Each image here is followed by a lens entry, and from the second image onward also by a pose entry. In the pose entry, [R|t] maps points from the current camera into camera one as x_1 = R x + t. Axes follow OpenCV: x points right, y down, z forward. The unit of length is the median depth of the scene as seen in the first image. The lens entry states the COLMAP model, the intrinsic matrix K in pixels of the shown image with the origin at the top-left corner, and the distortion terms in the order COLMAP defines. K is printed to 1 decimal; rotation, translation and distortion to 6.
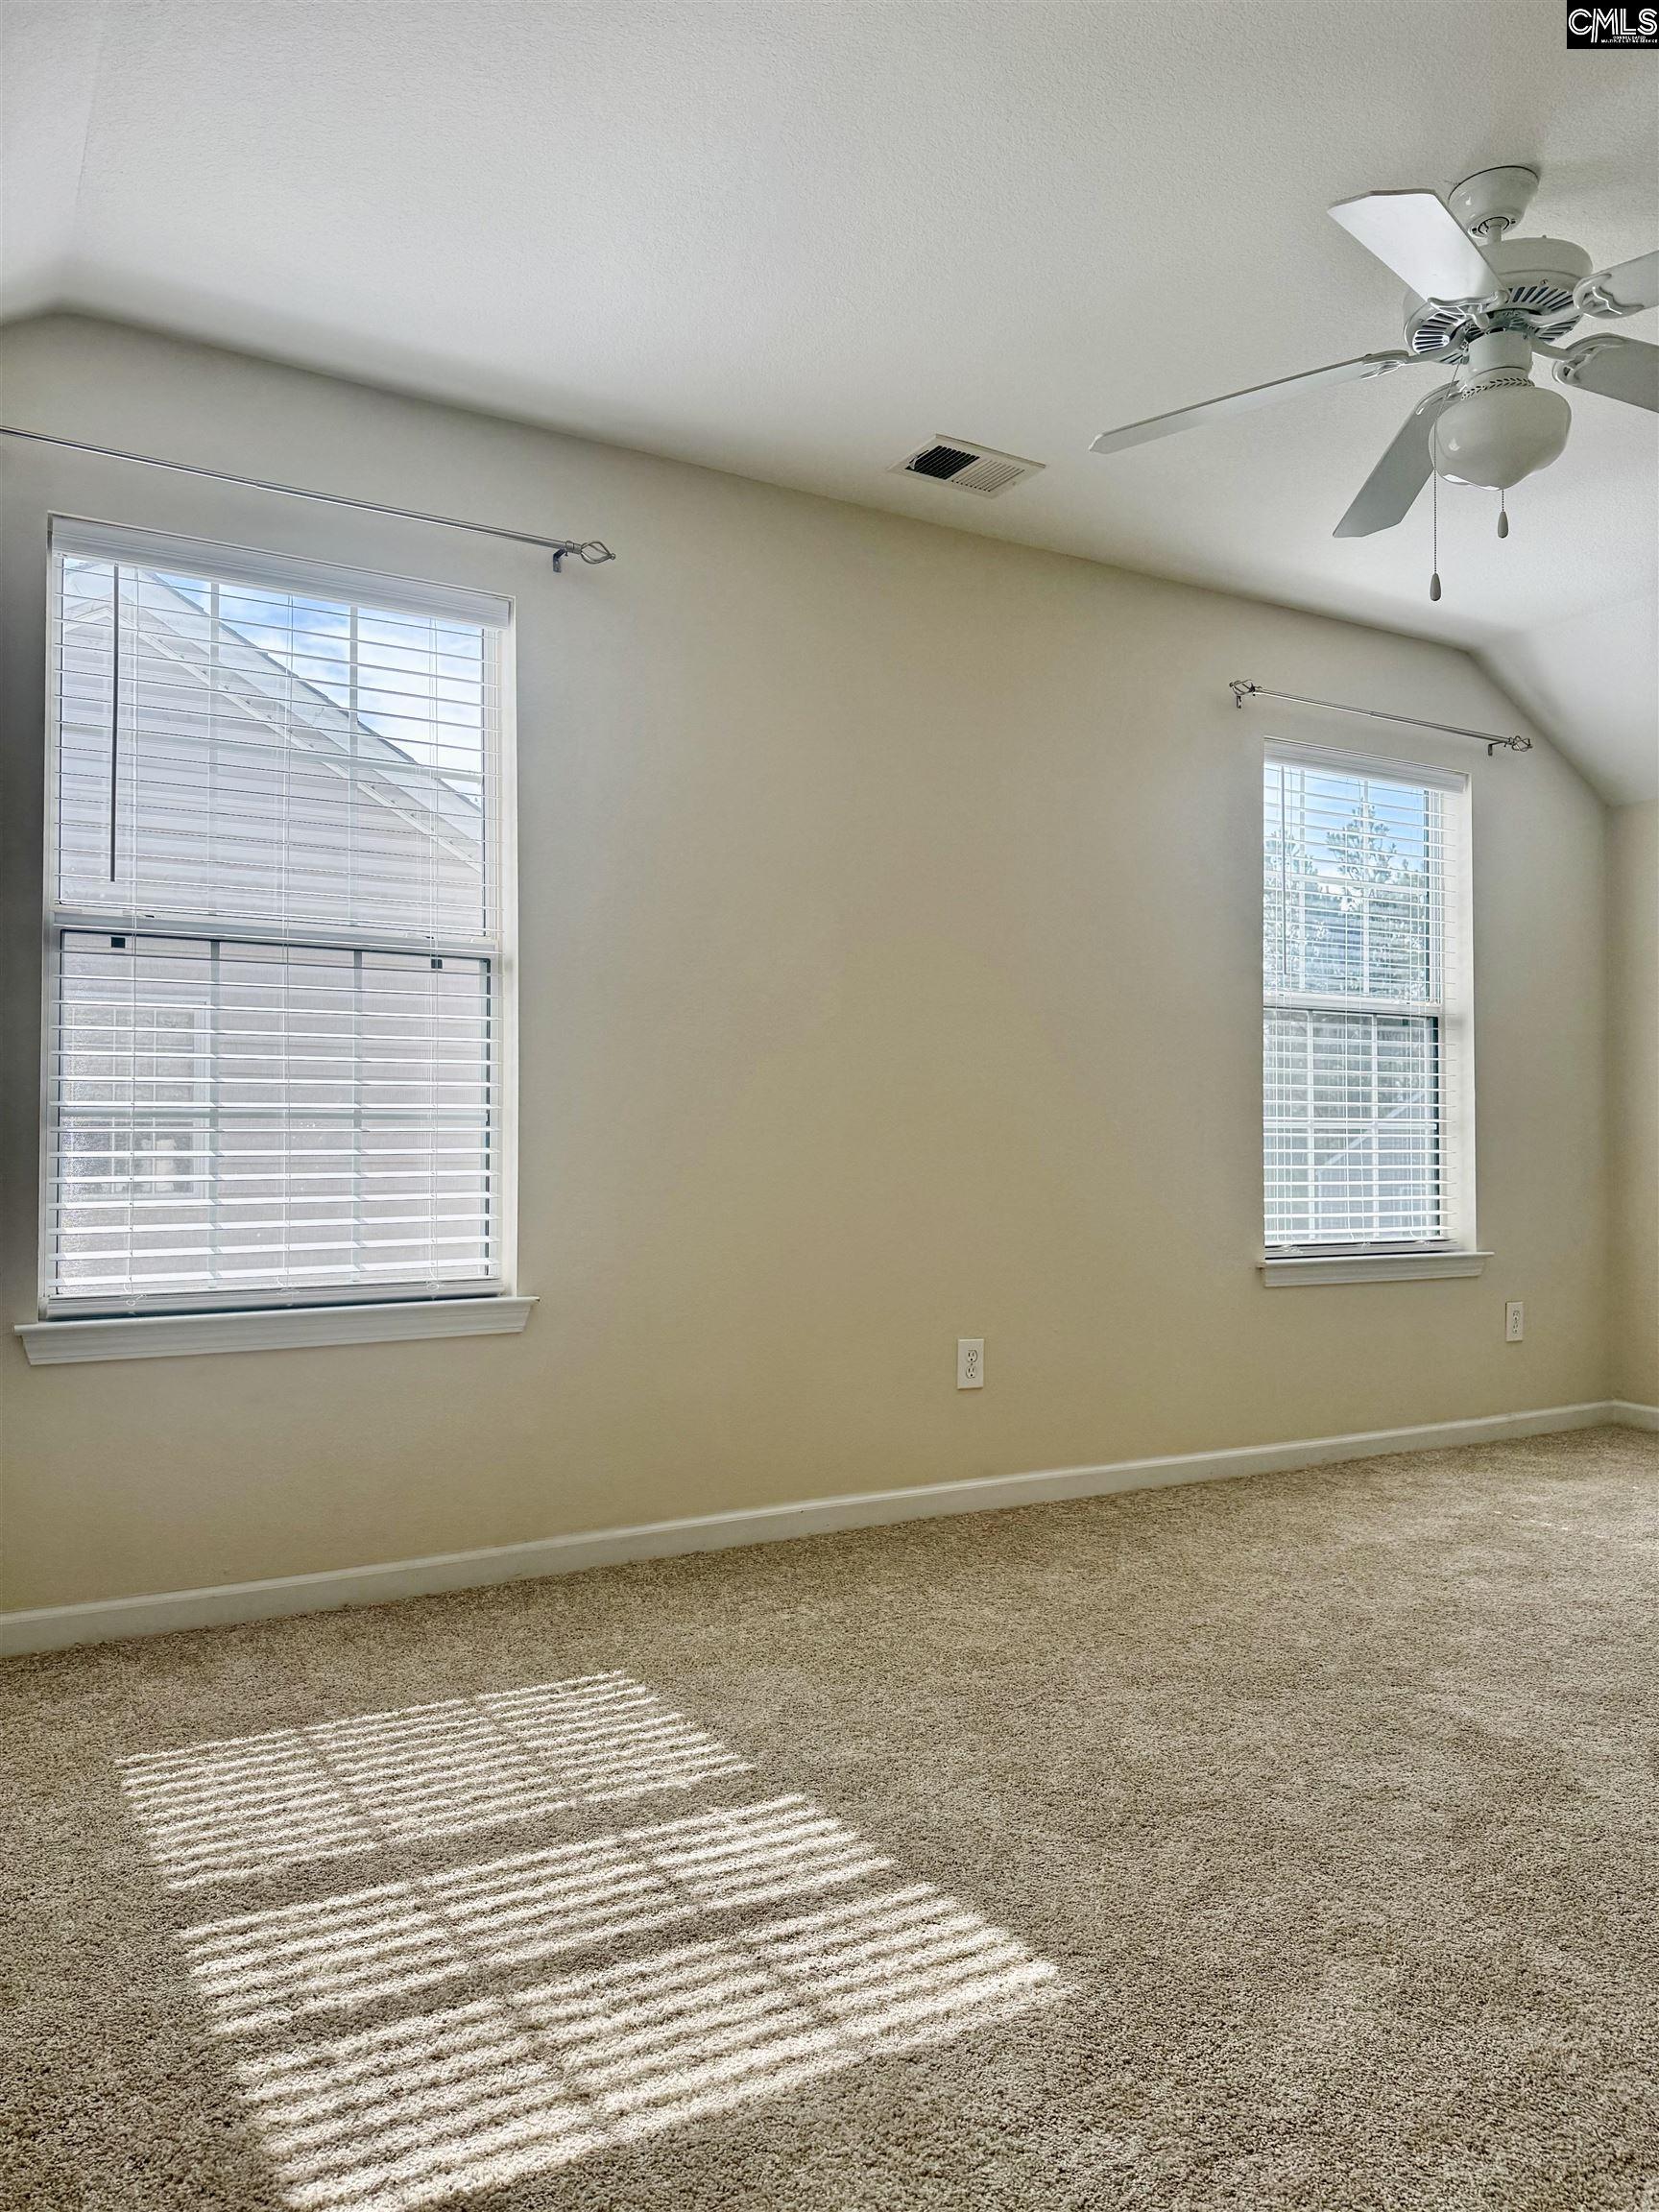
lens RADIAL K [[1504.6, 0, 829.5], [0, 1504.6, 1106.0], [0, 0, 1]] dist [0.006708, 0.000293]
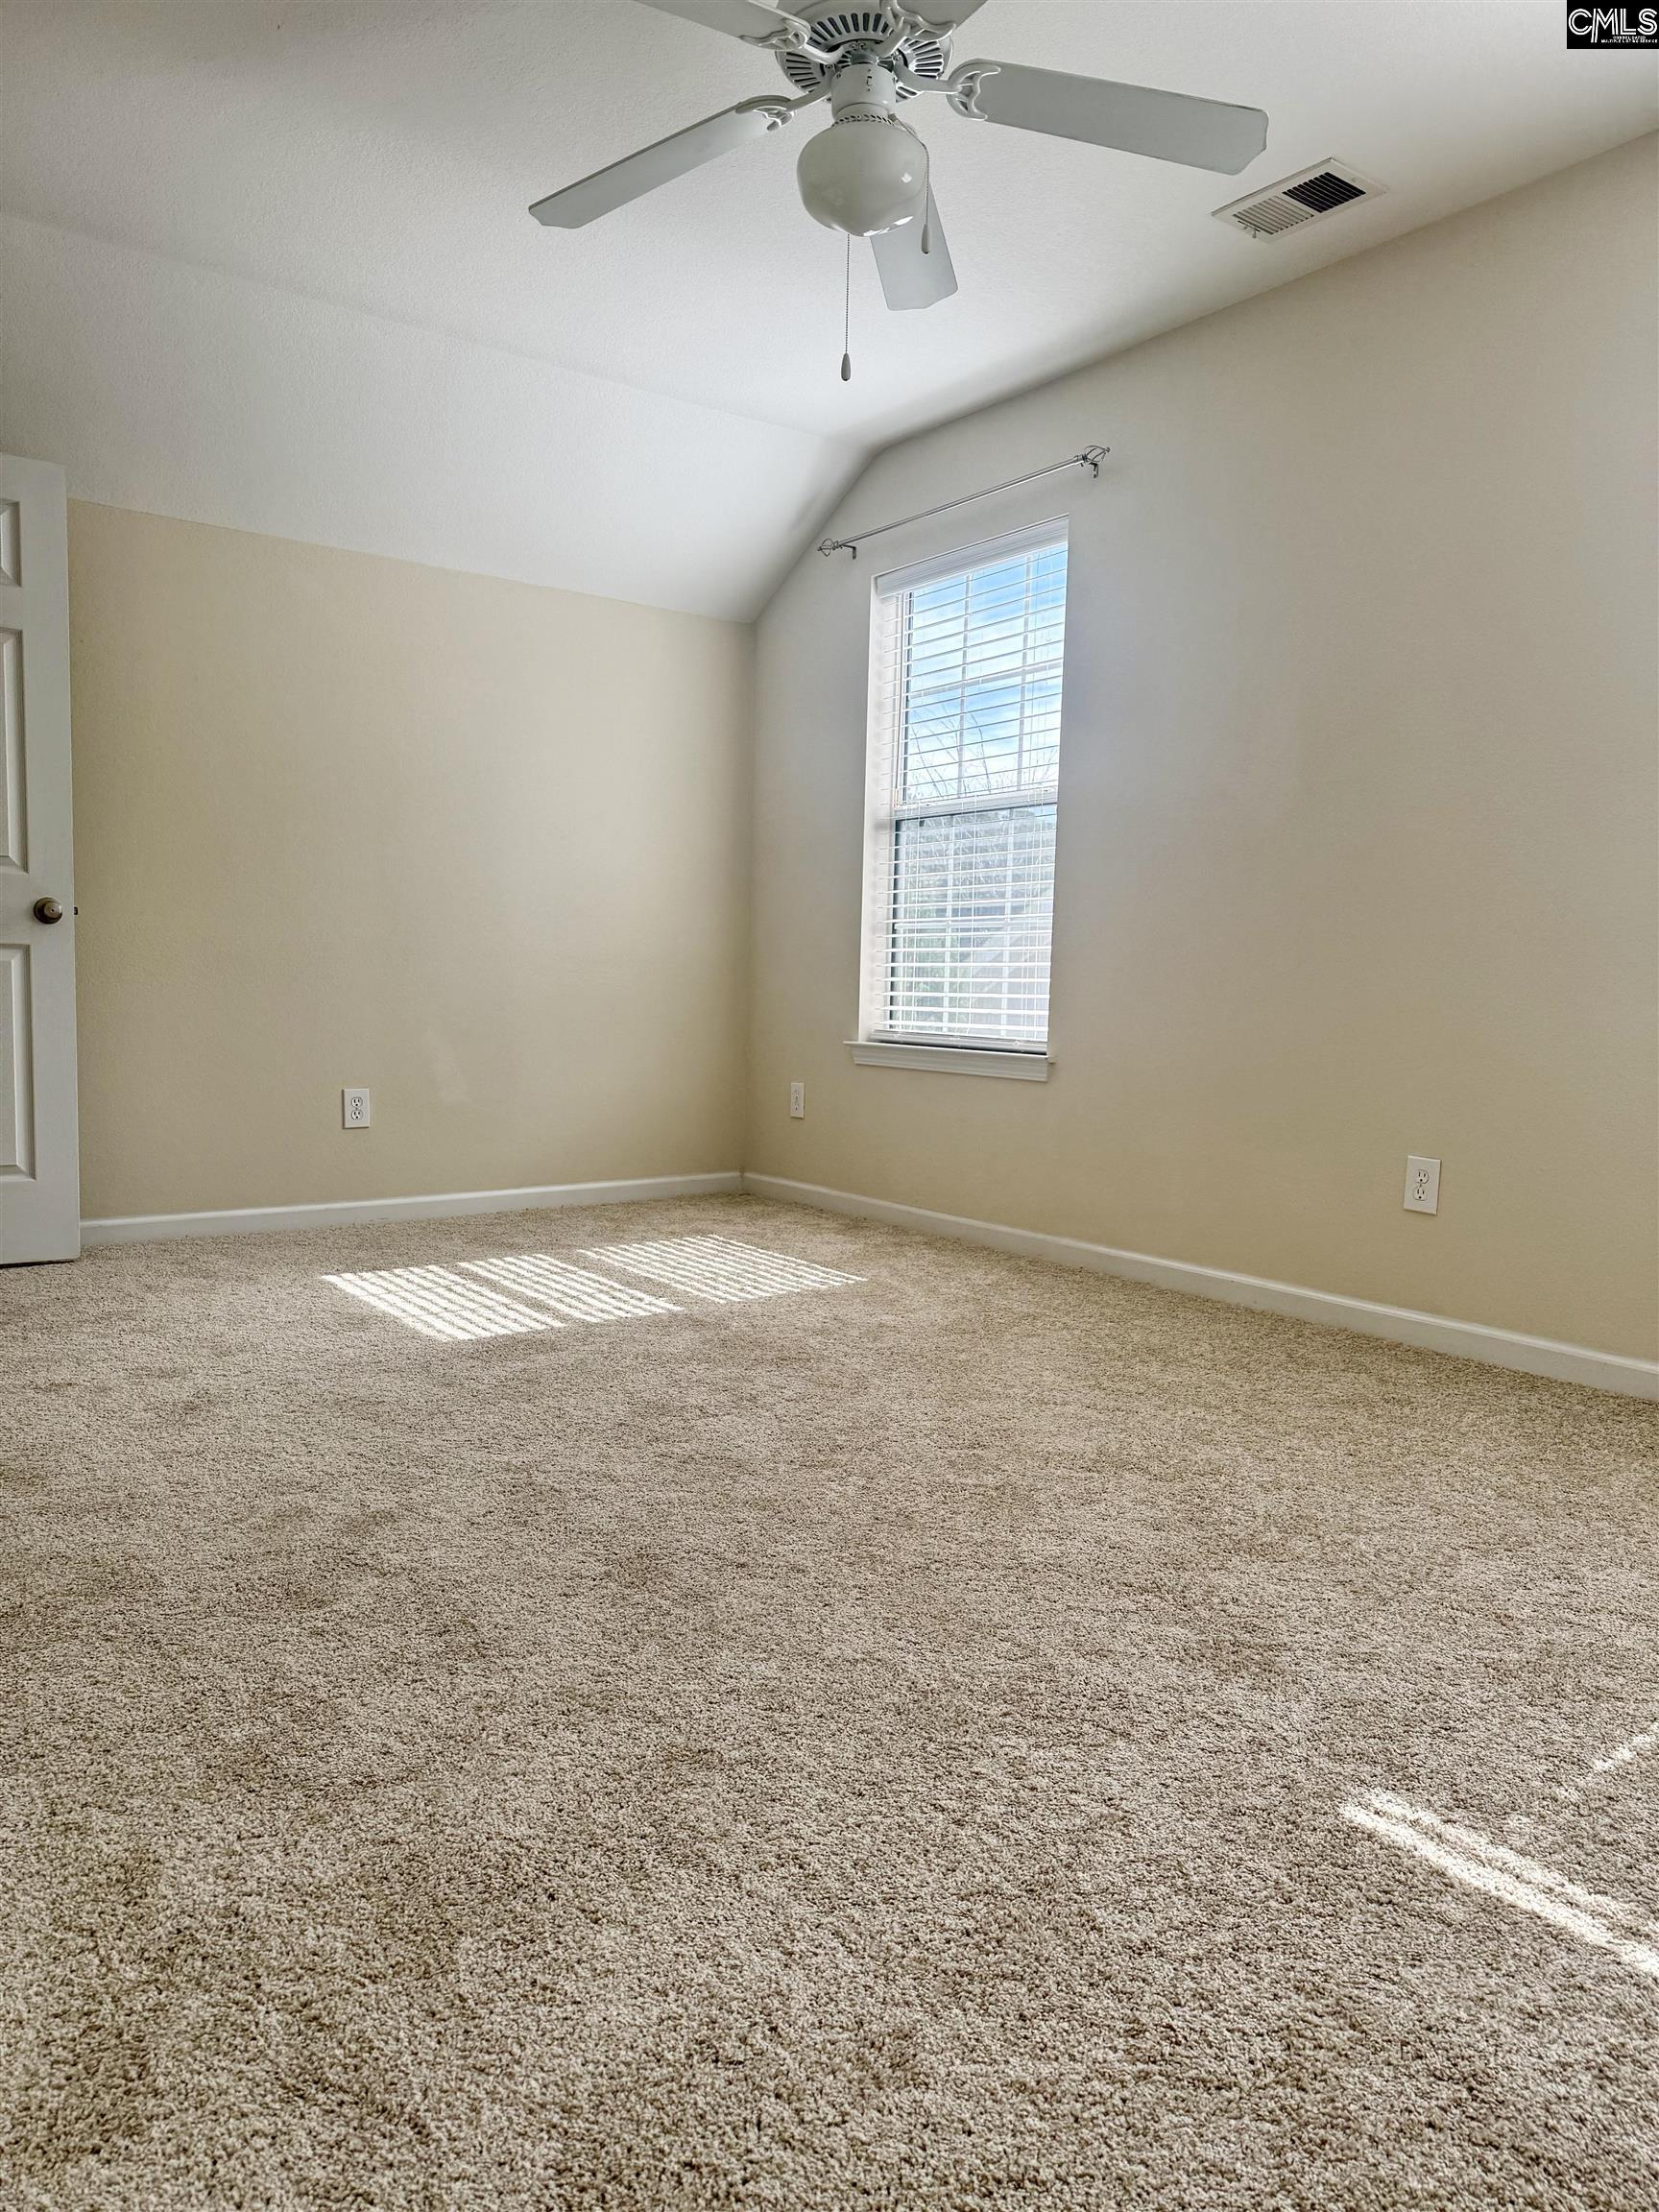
lens RADIAL K [[1504.6, 0, 829.5], [0, 1504.6, 1106.0], [0, 0, 1]] dist [0.006708, 0.000293]
pose [[0.122939, 0.103642, -0.986987, 1.160361], [0.027291, 0.993803, 0.107757, 0.019416], [0.992039, -0.040183, 0.119348, 0.663881]]
